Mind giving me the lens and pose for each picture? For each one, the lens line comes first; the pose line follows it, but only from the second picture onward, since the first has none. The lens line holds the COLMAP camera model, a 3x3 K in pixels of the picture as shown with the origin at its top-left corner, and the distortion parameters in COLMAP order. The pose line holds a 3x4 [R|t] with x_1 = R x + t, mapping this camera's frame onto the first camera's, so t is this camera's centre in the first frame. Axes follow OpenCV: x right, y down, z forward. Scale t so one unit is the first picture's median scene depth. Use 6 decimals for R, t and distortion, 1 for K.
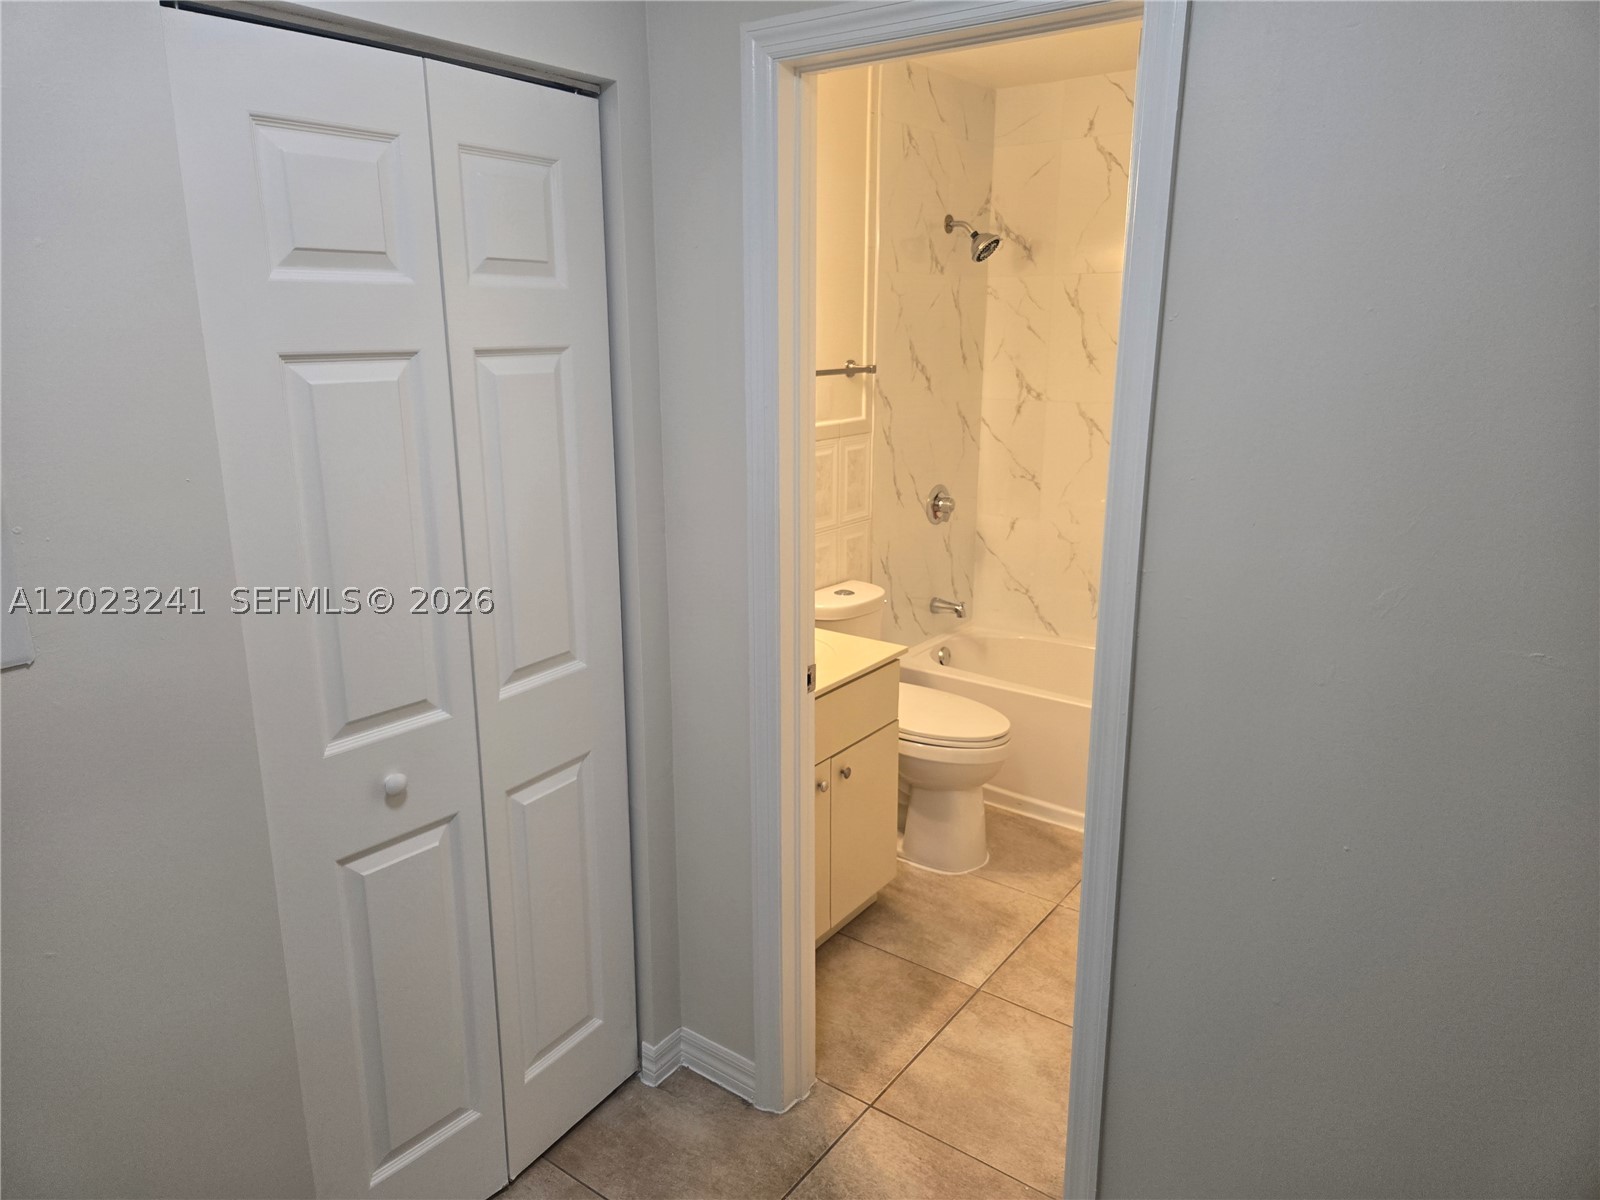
lens RADIAL K [[1073.4, 0, 769.1], [0, 1073.4, 593.4], [0, 0, 1]] dist [0.033121, -0.001602]
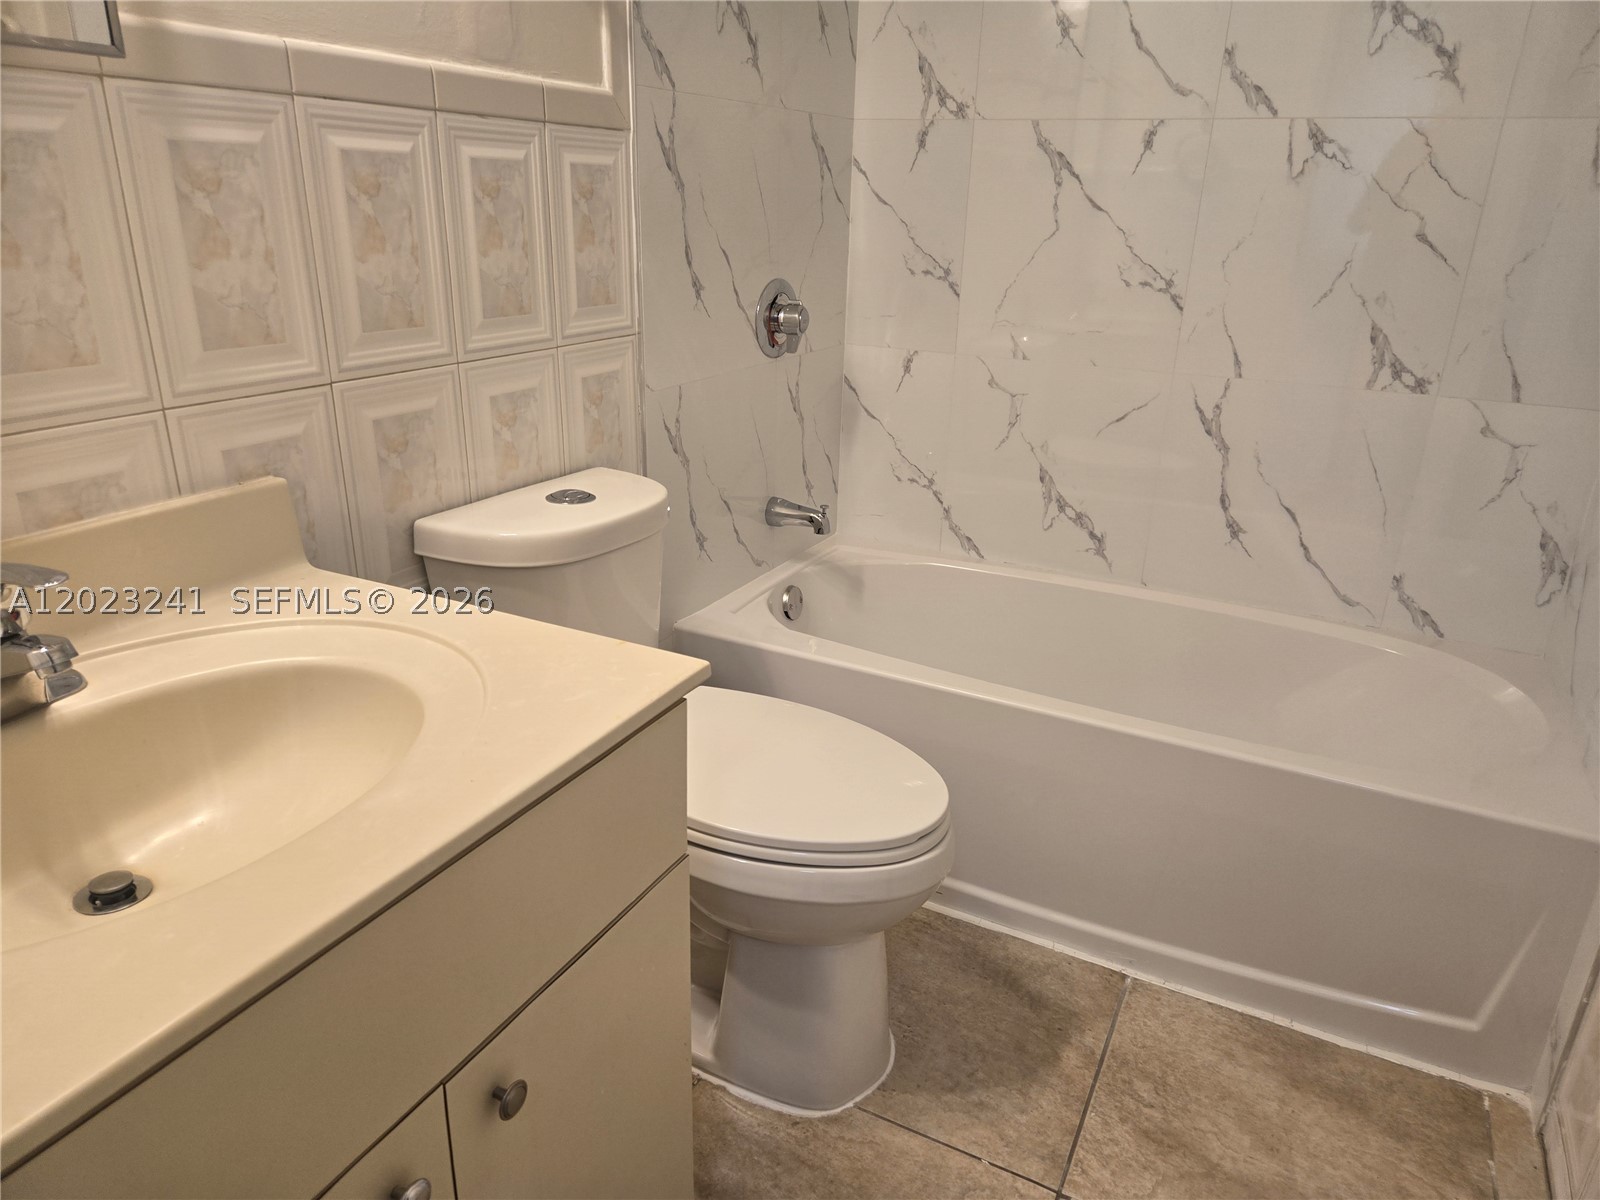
lens RADIAL K [[1072.0, 0, 817.7], [0, 1072.0, 611.1], [0, 0, 1]] dist [0.072636, -0.064547]
pose [[0.980087, -0.034967, 0.195465, 0.070887], [0.009944, 0.991781, 0.127559, -0.008318], [-0.198318, -0.123075, 0.972380, 0.479178]]
